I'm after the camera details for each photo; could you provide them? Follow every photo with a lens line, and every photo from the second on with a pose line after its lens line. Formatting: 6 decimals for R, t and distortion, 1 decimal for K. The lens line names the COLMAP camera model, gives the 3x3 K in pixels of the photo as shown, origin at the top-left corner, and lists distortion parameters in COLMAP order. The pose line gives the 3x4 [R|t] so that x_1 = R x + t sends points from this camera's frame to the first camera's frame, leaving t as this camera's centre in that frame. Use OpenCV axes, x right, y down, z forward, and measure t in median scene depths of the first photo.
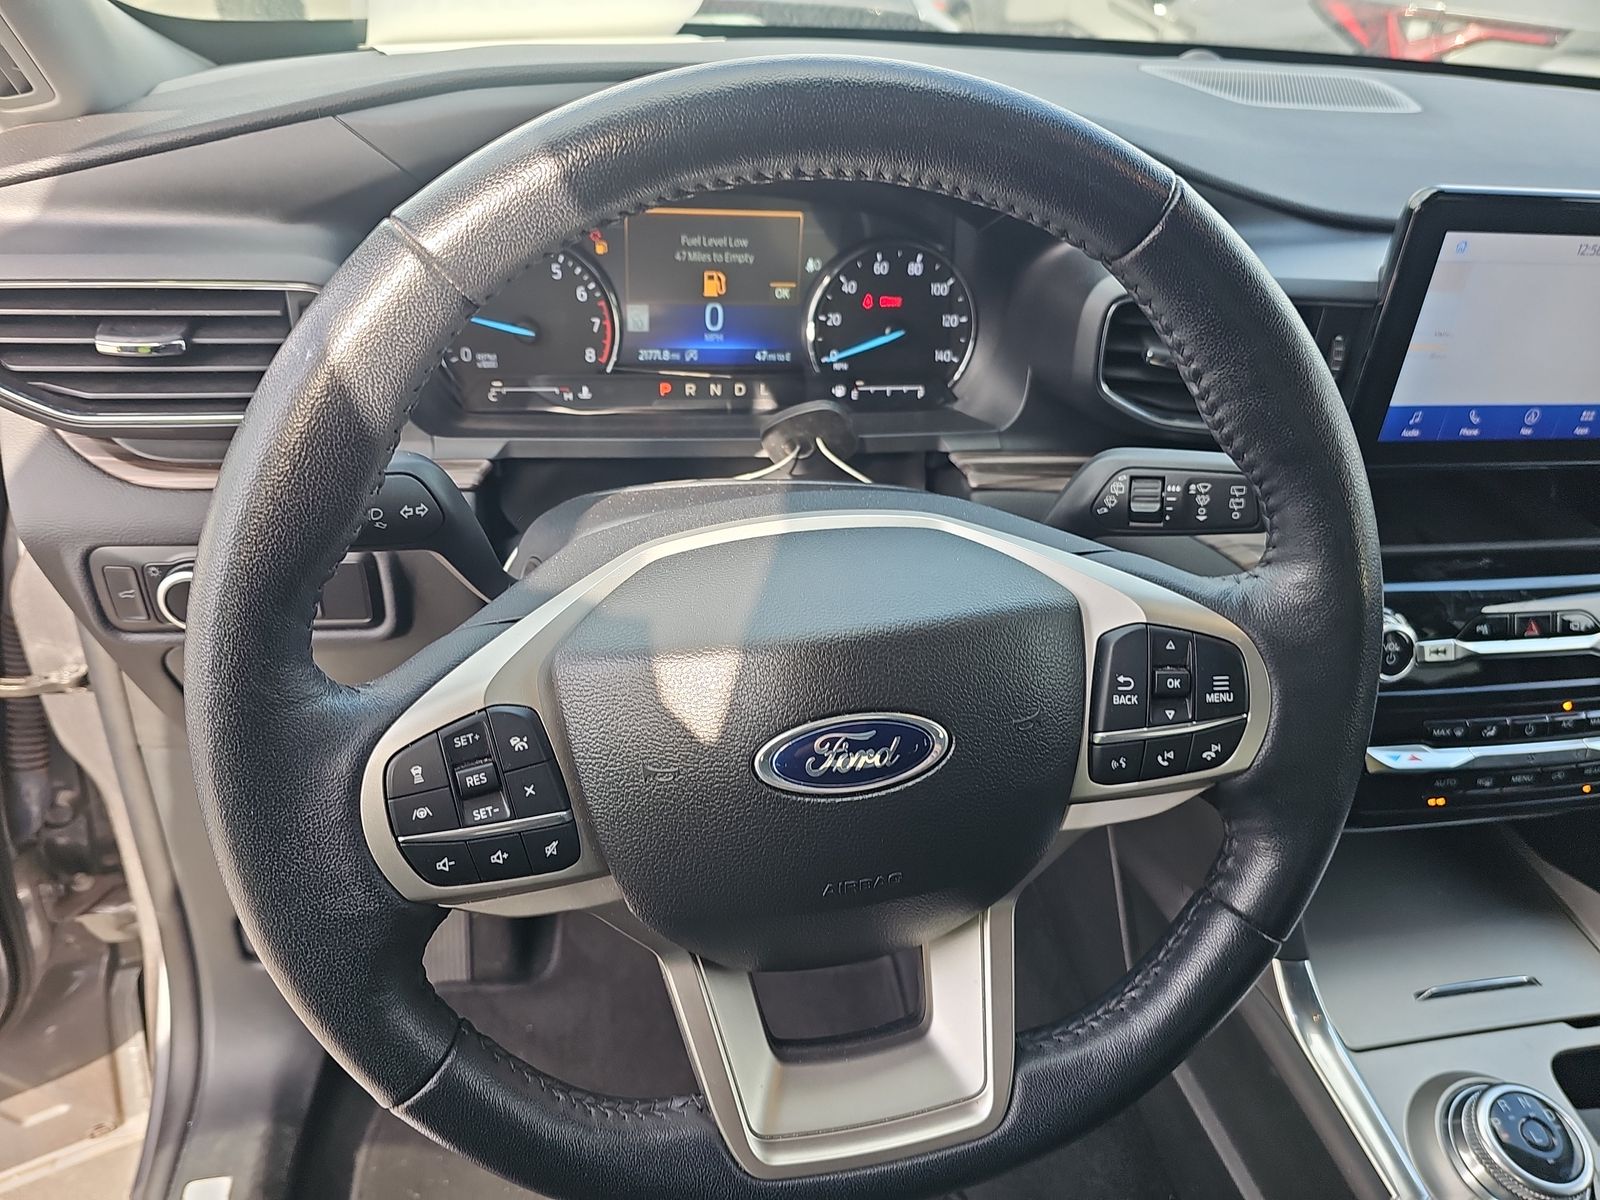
lens RADIAL K [[1078.3, 0, 793.2], [0, 1078.3, 606.0], [0, 0, 1]] dist [0.053170, -0.049287]
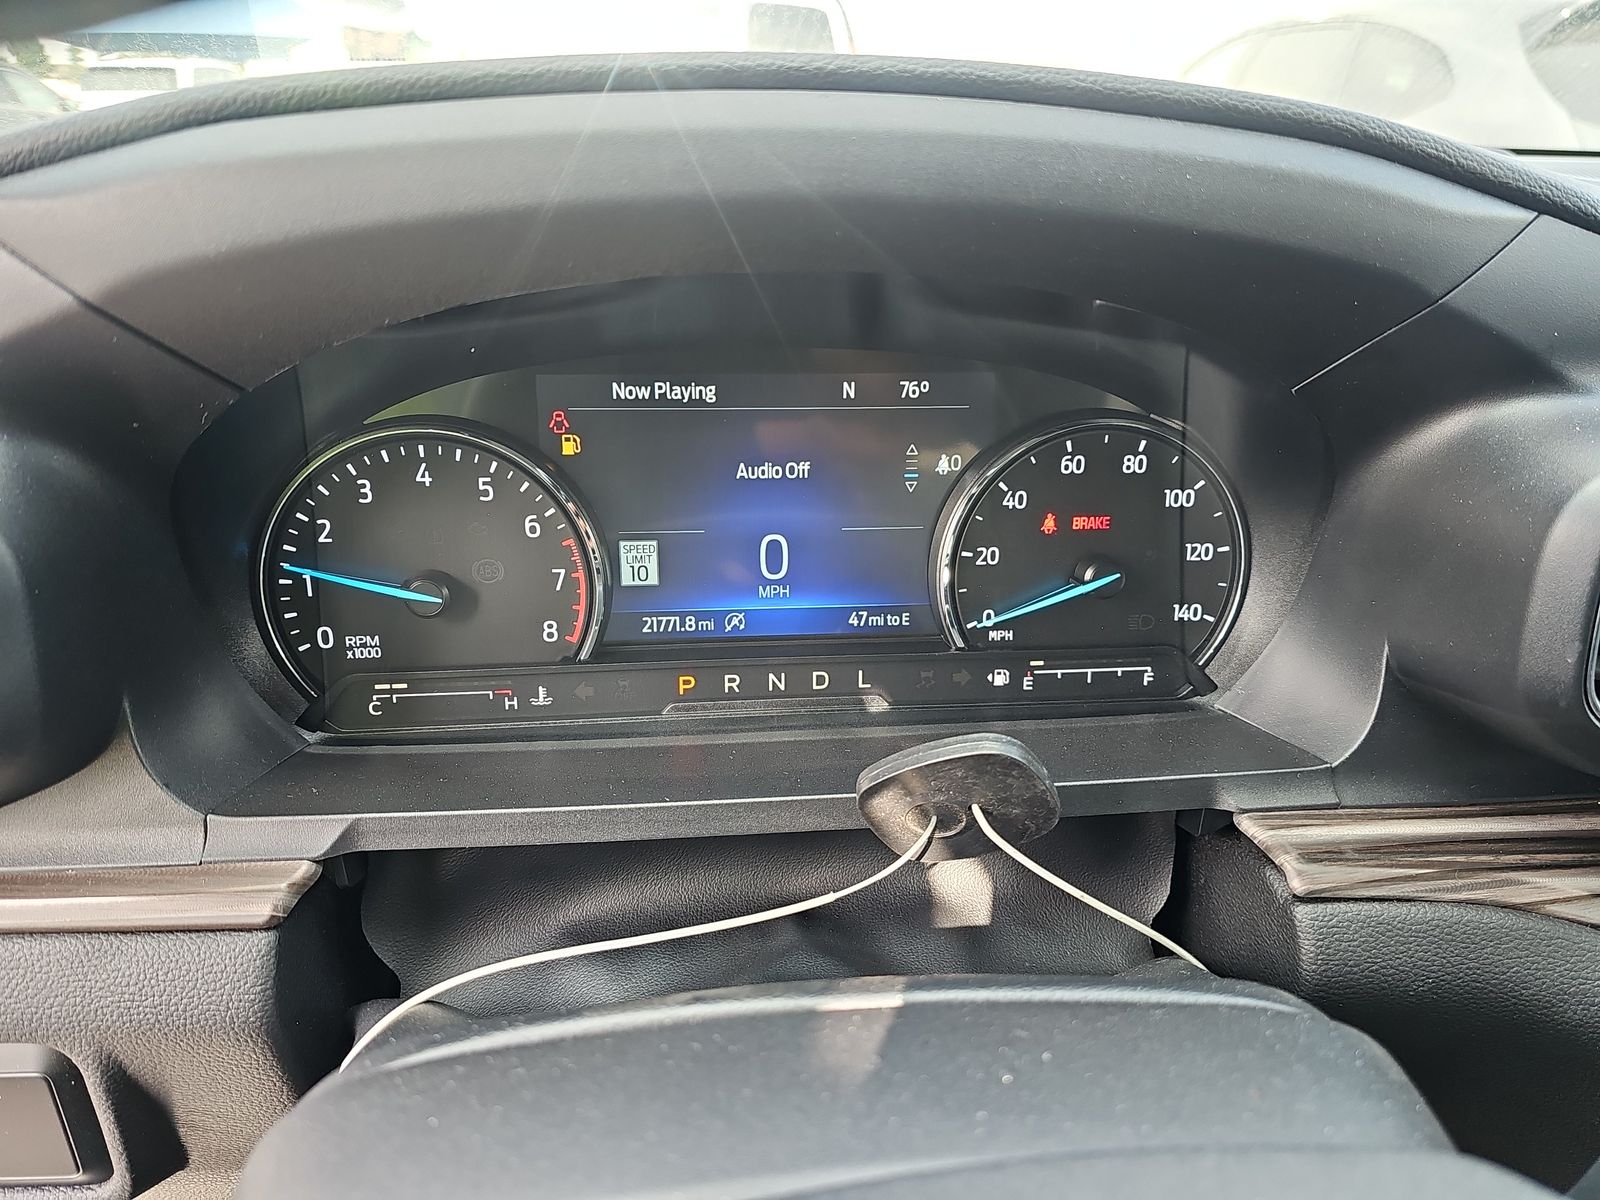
lens RADIAL K [[1071.1, 0, 800.0], [0, 1071.1, 600.0], [0, 0, 1]] dist [0.065819, -0.075876]
pose [[0.995934, -0.016889, -0.088492, -0.011446], [0.001657, 0.985538, -0.169445, -0.165720], [0.090074, 0.168610, 0.981559, 0.503864]]
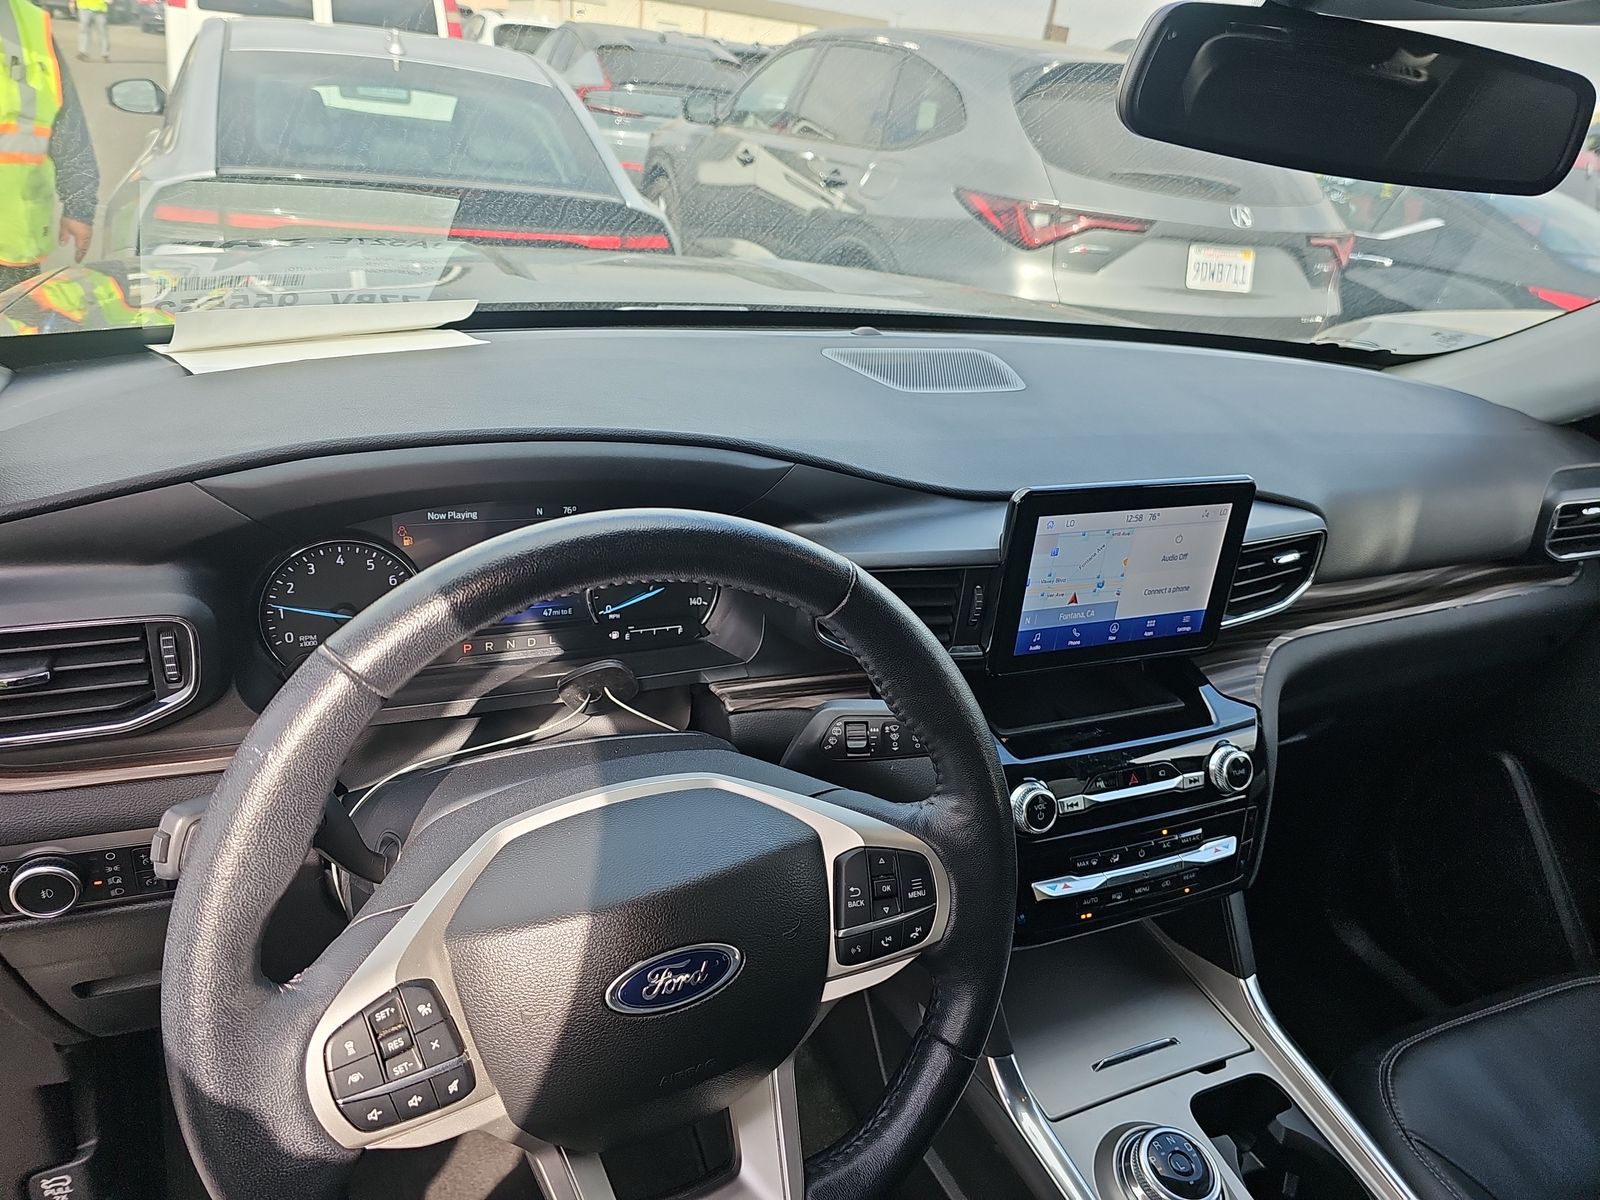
lens RADIAL K [[1052.1, 0, 775.4], [0, 1052.1, 623.3], [0, 0, 1]] dist [0.110822, -0.123887]
pose [[0.971956, -0.072035, 0.223856, -0.054191], [0.092039, 0.992517, -0.080239, -0.113424], [-0.216401, 0.098592, 0.971314, -0.240407]]
